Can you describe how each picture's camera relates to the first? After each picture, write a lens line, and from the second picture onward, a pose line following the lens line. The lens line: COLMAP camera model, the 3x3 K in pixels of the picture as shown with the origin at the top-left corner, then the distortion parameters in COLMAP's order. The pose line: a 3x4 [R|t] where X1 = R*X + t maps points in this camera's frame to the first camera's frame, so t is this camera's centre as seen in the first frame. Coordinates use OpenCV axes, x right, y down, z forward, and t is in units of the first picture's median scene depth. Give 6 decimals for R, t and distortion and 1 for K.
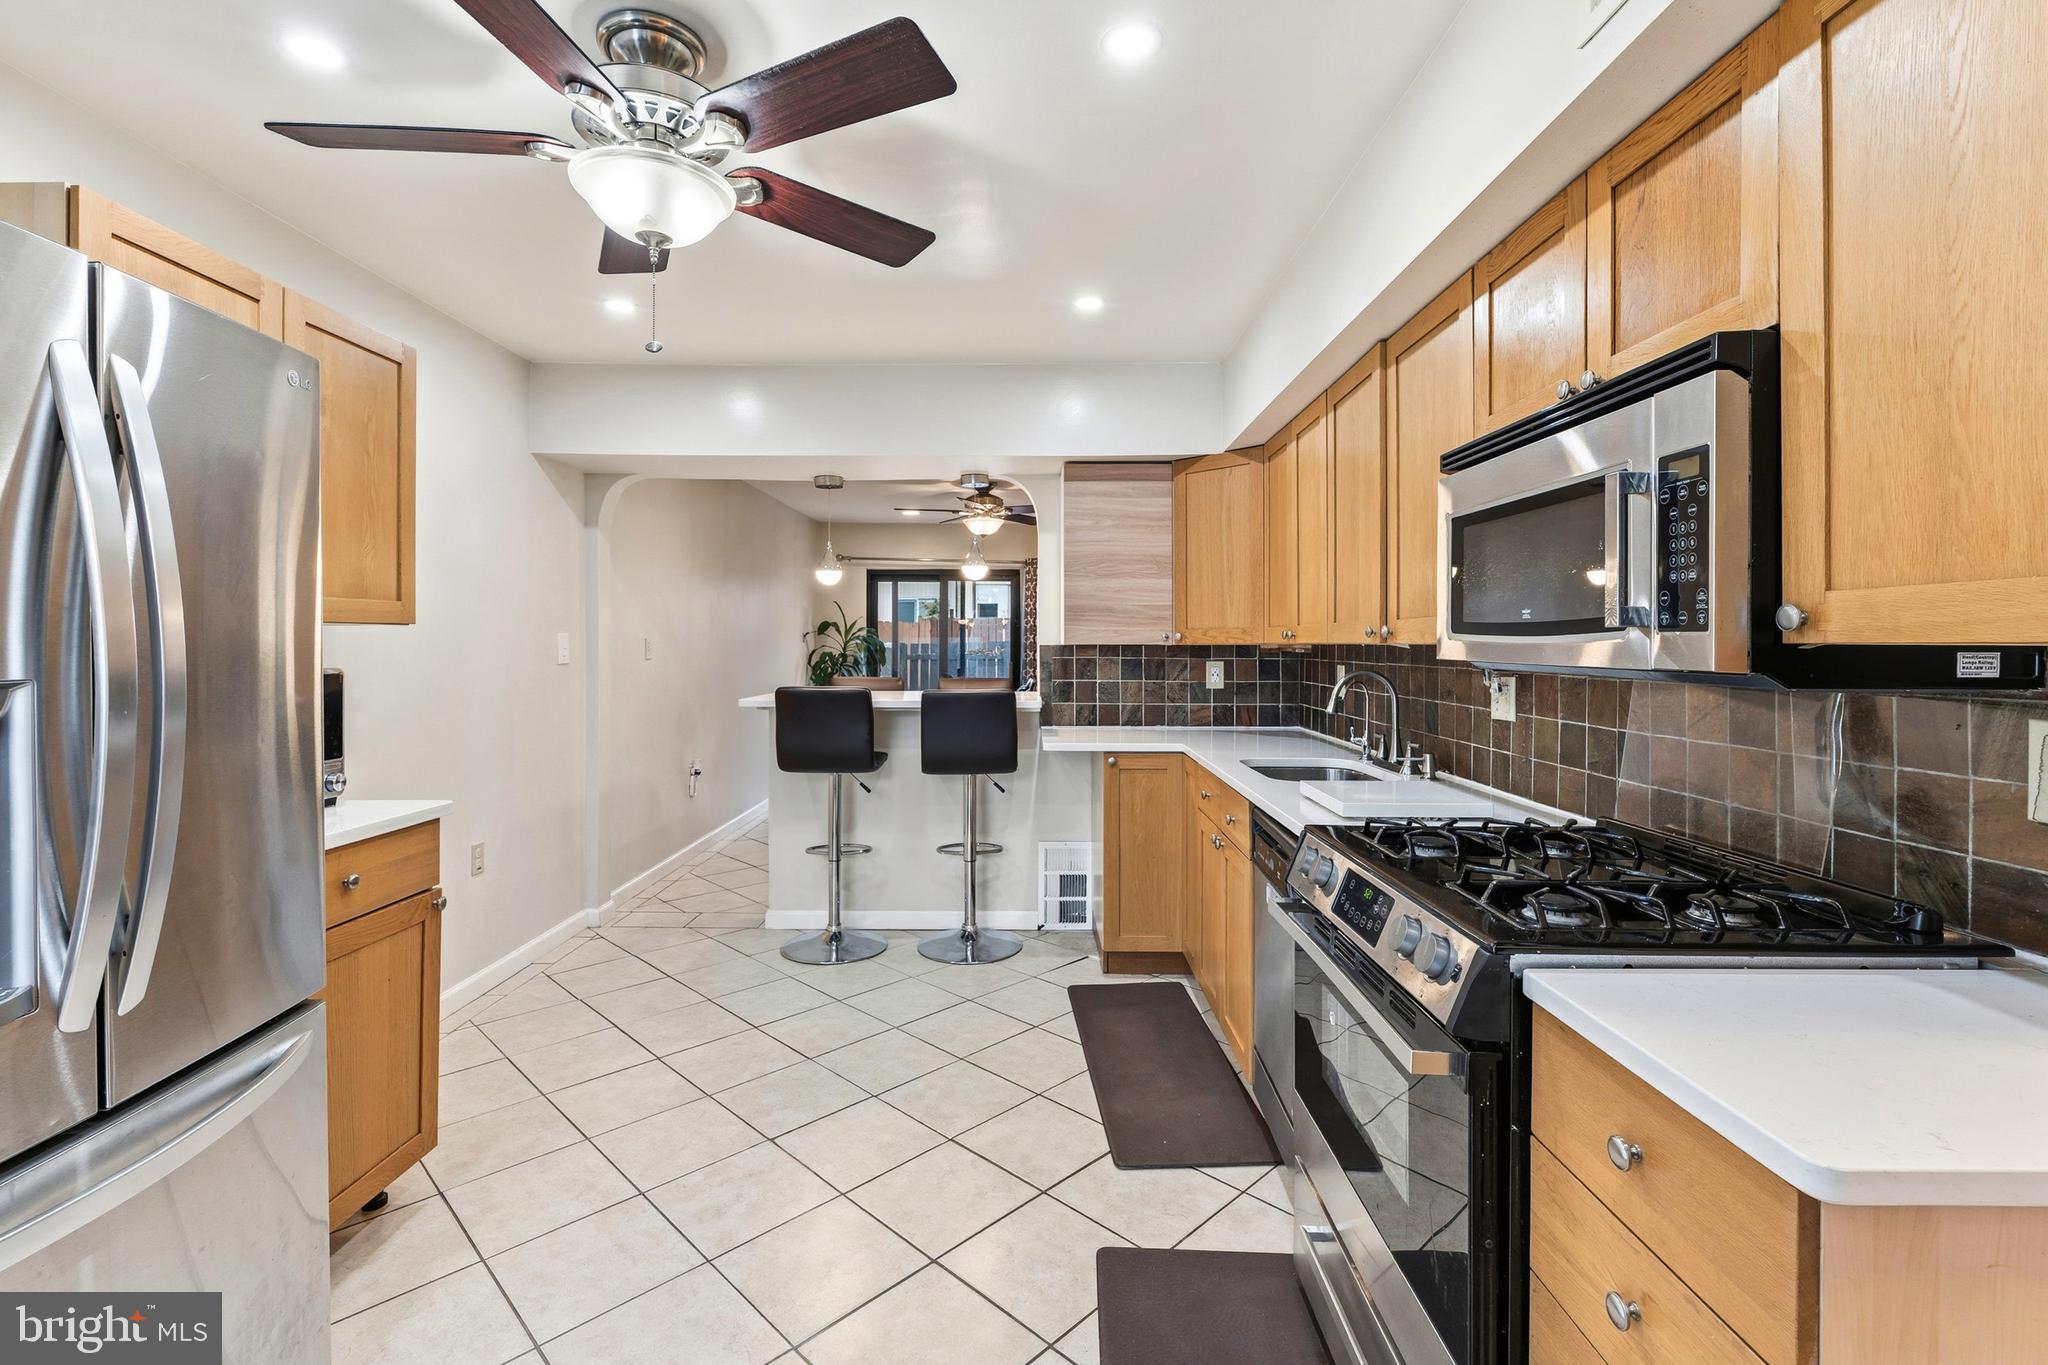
lens RADIAL K [[906.5, 0, 1010.7], [0, 906.5, 644.8], [0, 0, 1]] dist [-0.008526, 0.000974]
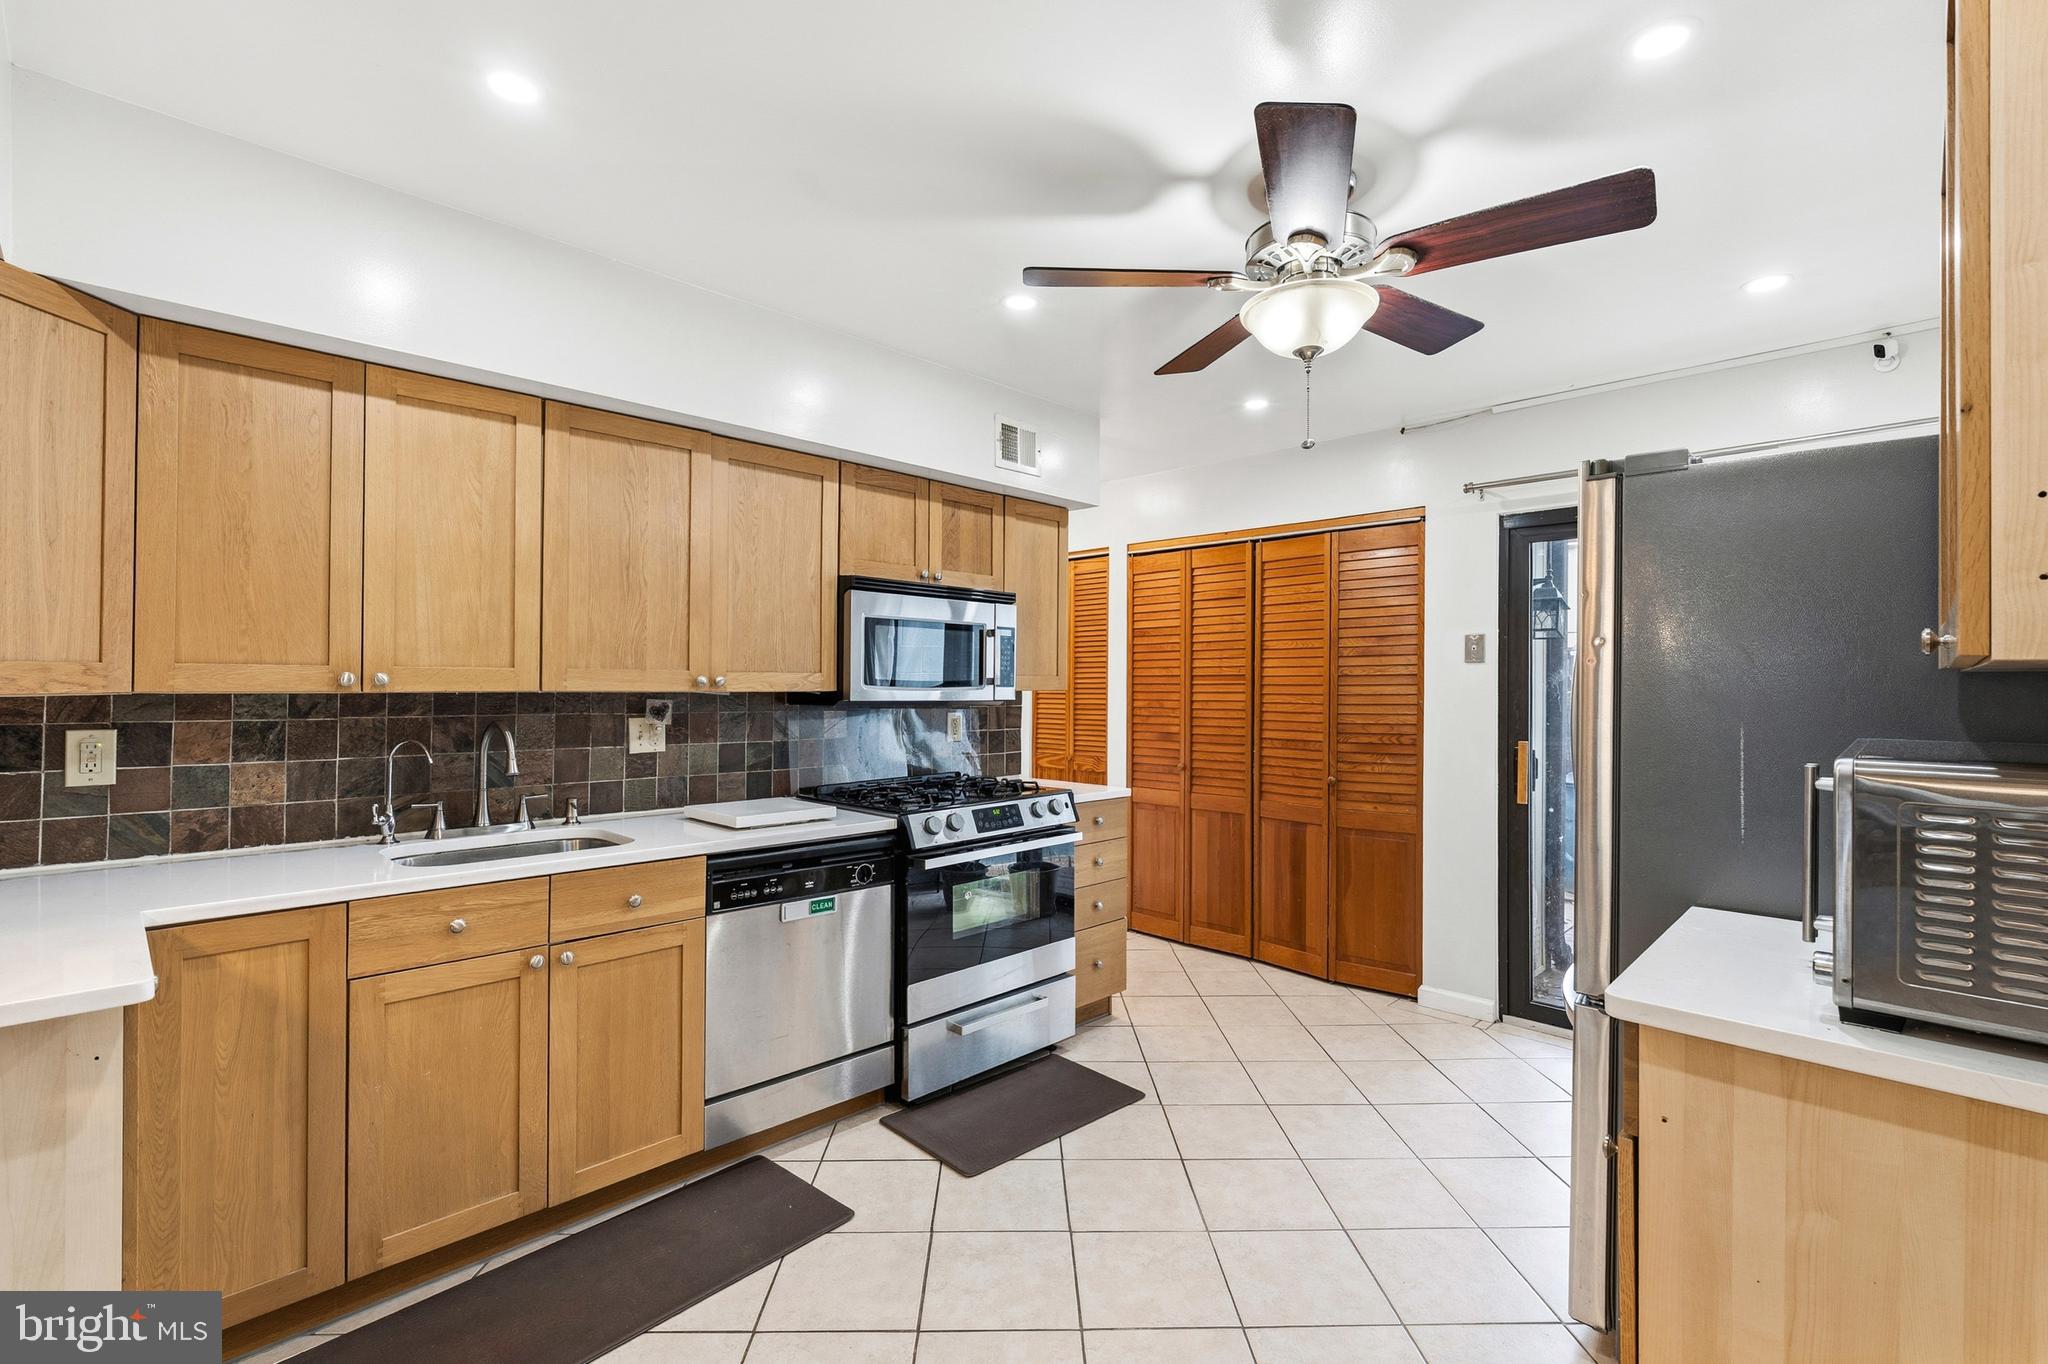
lens RADIAL K [[919.9, 0, 1030.4], [0, 919.9, 687.6], [0, 0, 1]] dist [-0.011788, -0.000331]
pose [[-0.723907, -0.006293, 0.689869, -0.641043], [-0.003659, 0.999979, 0.005282, -0.013221], [-0.689888, 0.001300, -0.723915, 1.419076]]
